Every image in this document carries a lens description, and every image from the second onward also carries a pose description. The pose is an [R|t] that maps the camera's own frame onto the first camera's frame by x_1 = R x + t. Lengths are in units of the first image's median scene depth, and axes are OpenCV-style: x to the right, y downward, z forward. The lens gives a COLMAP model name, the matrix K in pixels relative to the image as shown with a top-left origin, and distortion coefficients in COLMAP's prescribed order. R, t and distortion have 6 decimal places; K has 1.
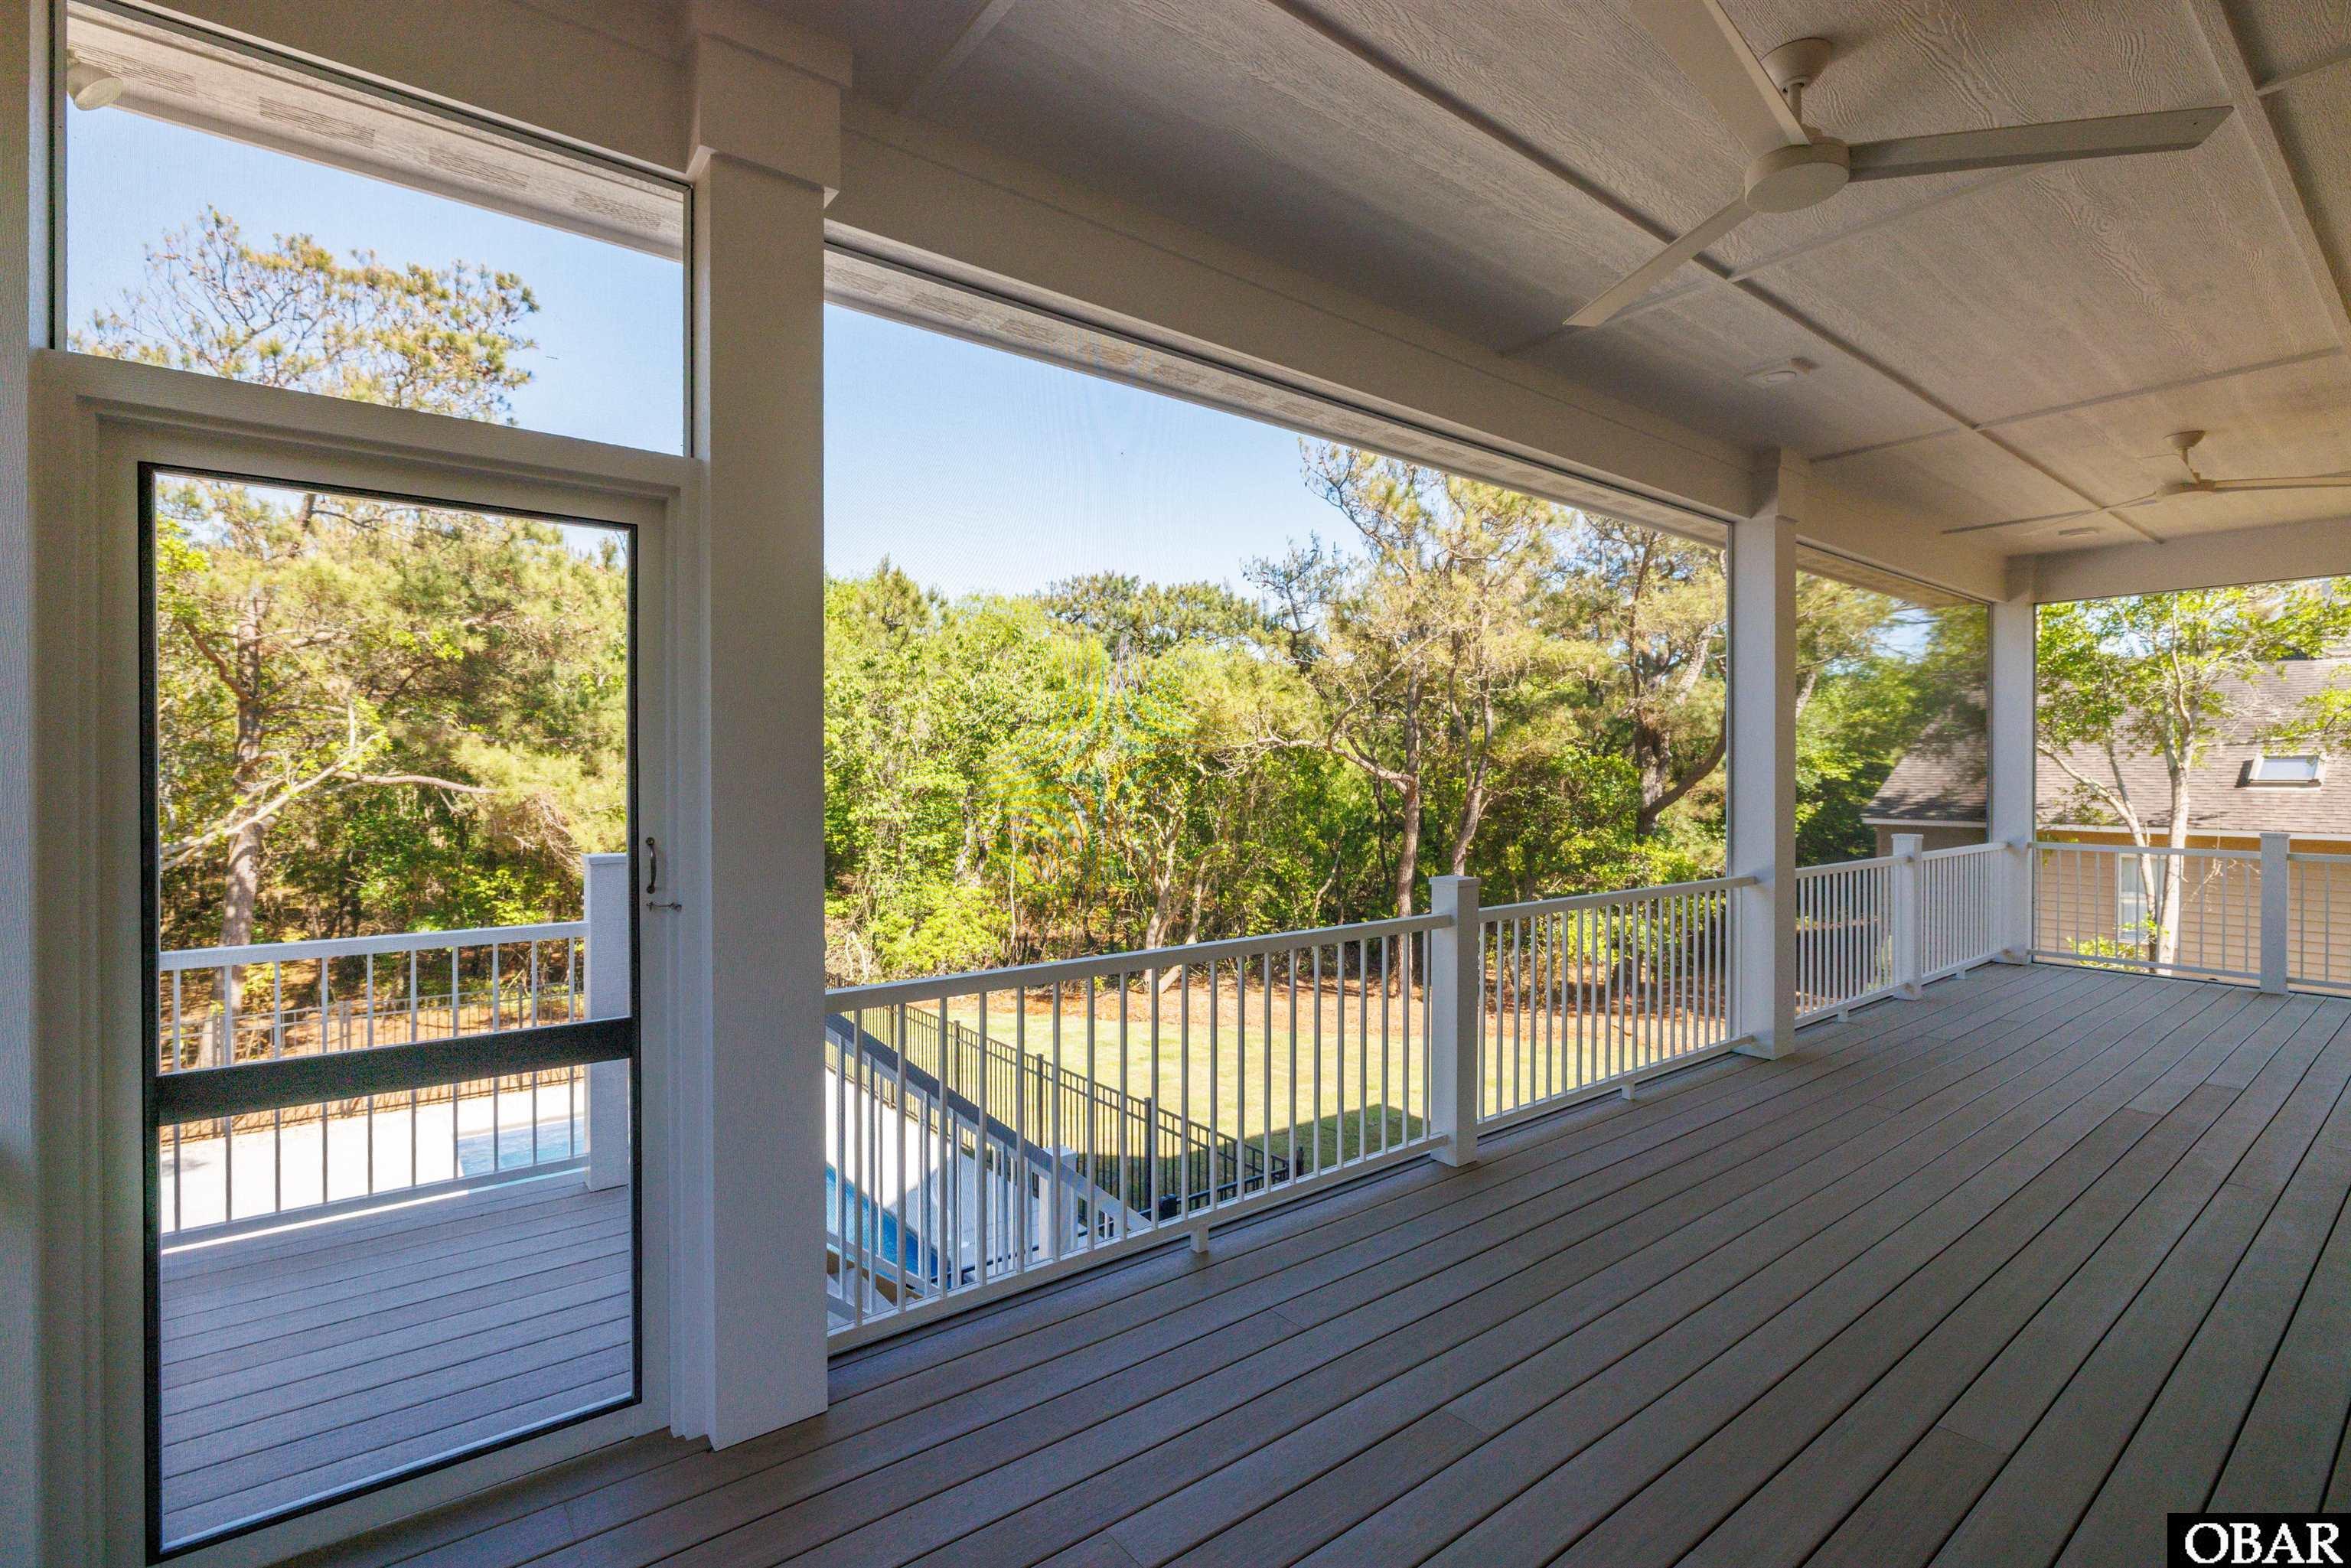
lens RADIAL K [[1100.7, 0, 1175.5], [0, 1100.7, 784.0], [0, 0, 1]] dist [-0.002691, -0.000218]
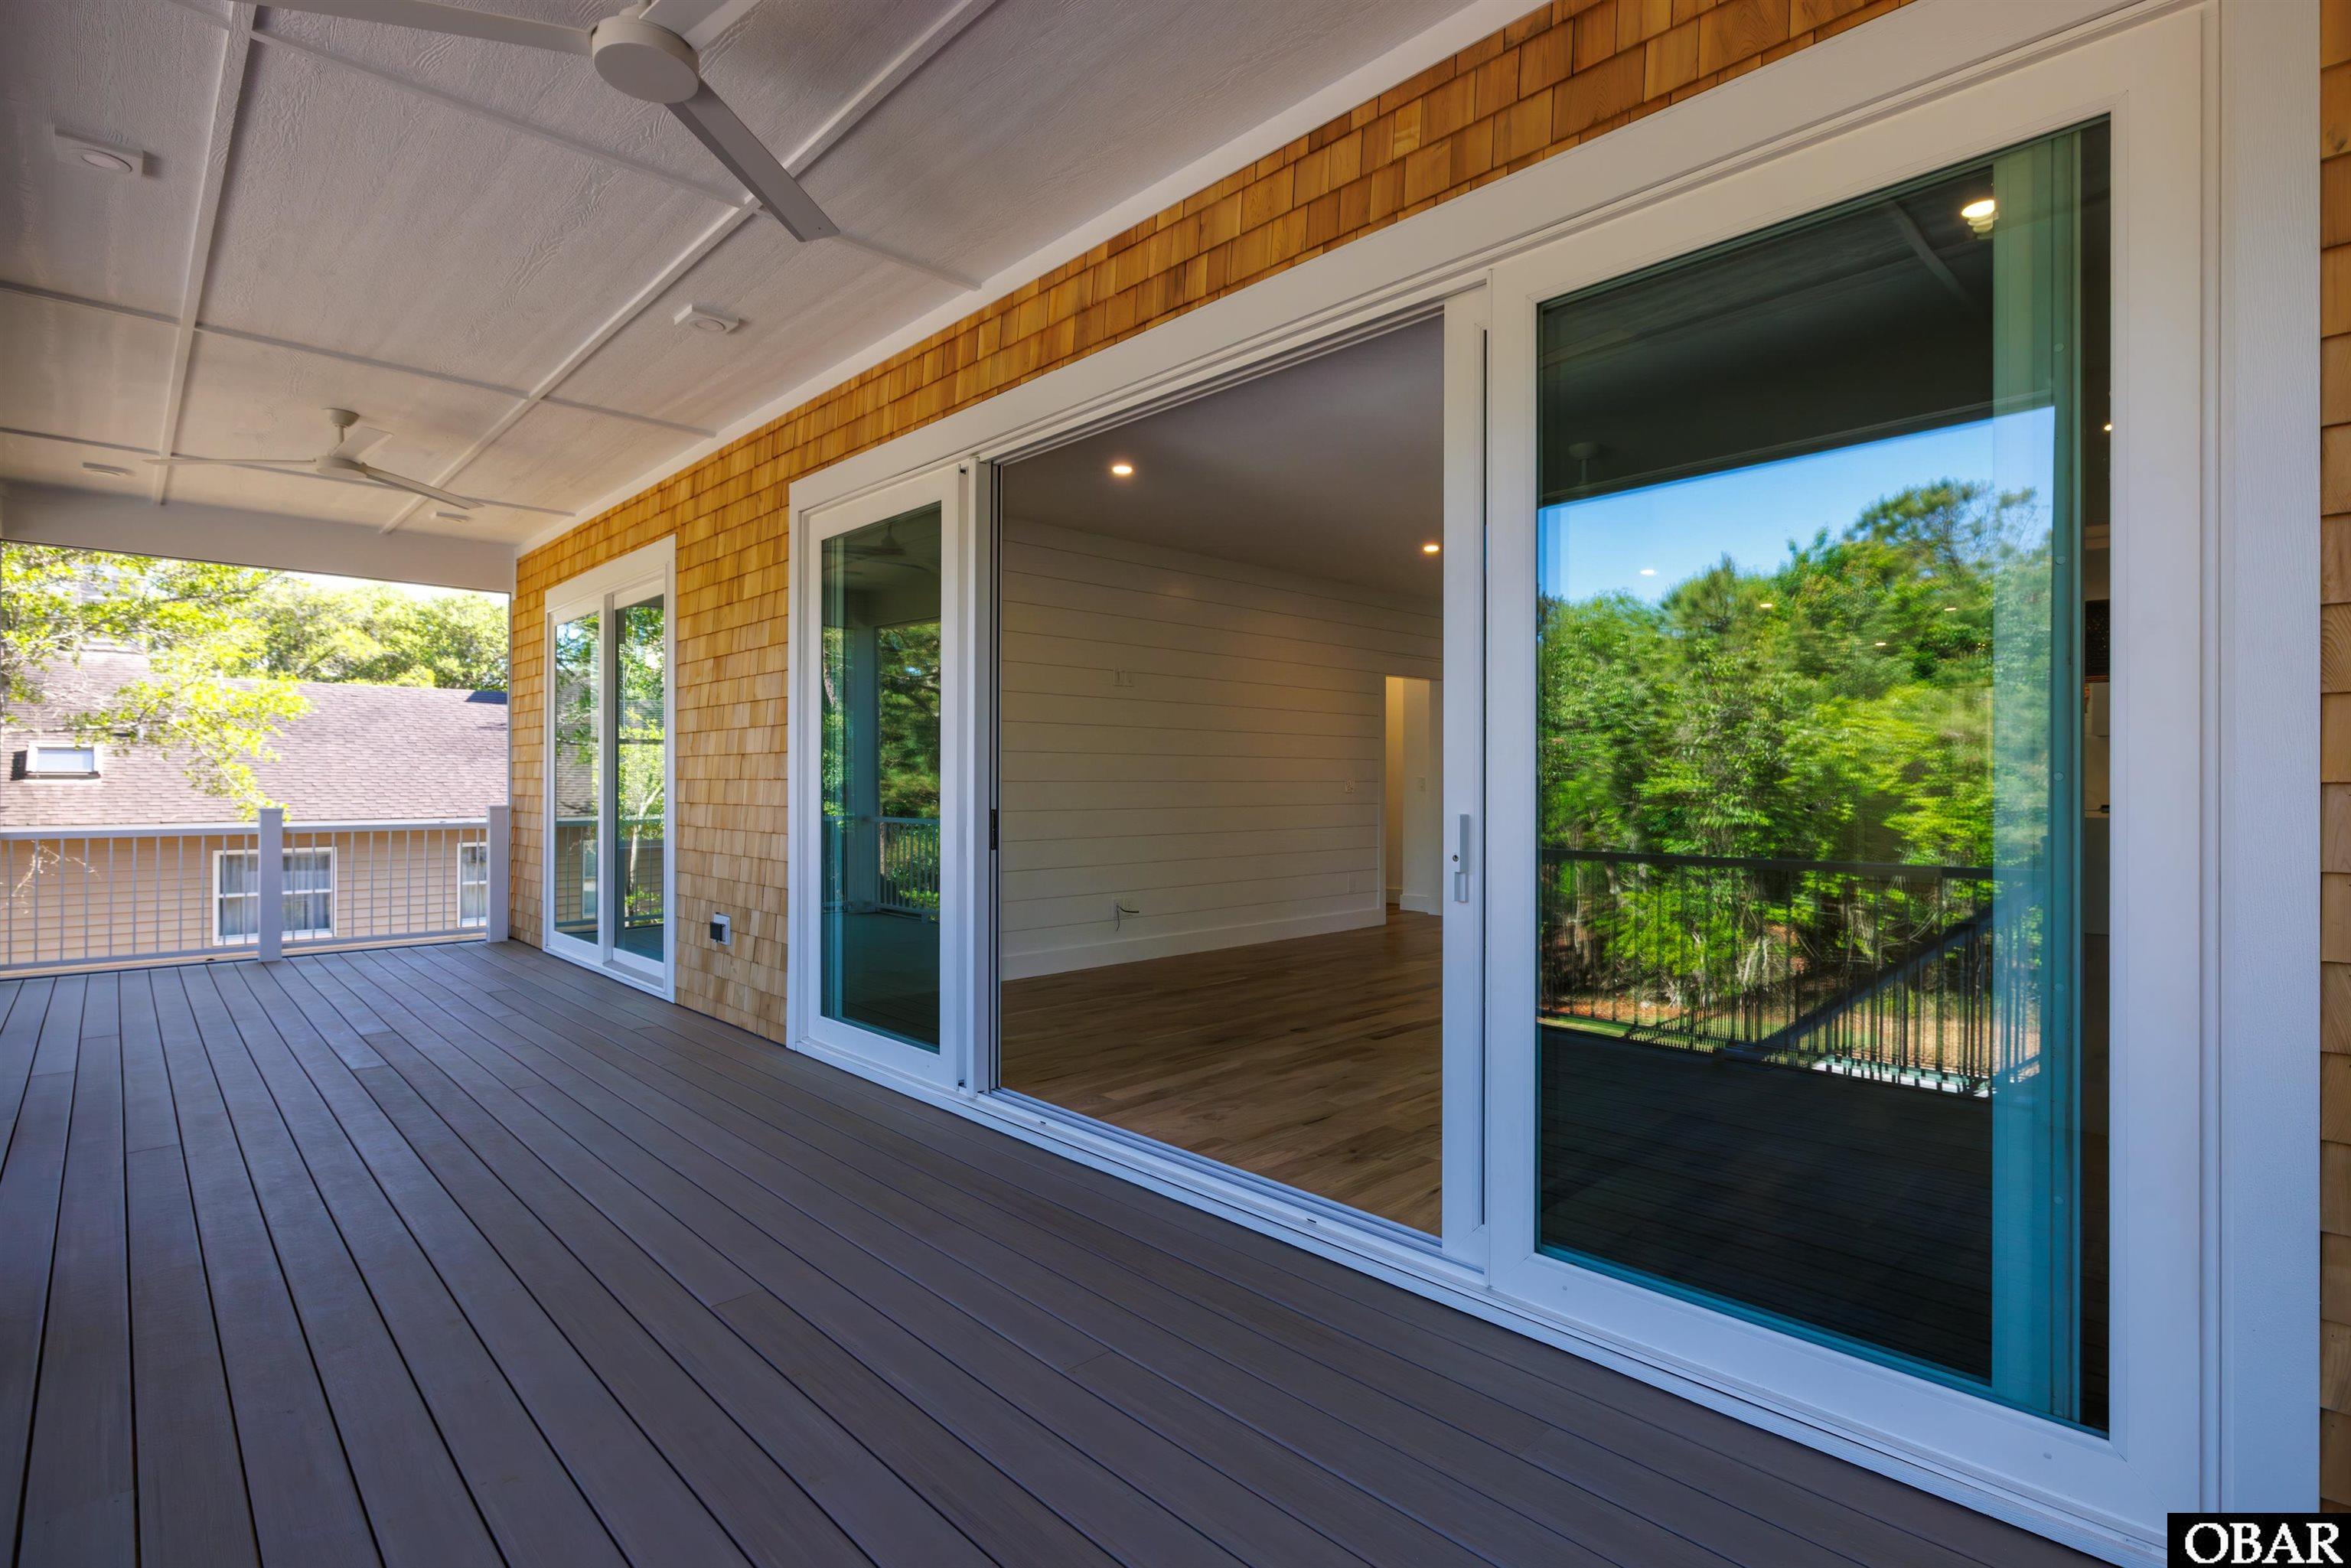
lens RADIAL K [[1148.8, 0, 1175.5], [0, 1148.8, 784.0], [0, 0, 1]] dist [0.000908, 0.000082]
pose [[-0.105009, -0.001029, 0.994471, -0.183889], [0.010834, 0.999939, 0.002178, 0.028942], [-0.994412, 0.011002, -0.104992, 0.255582]]
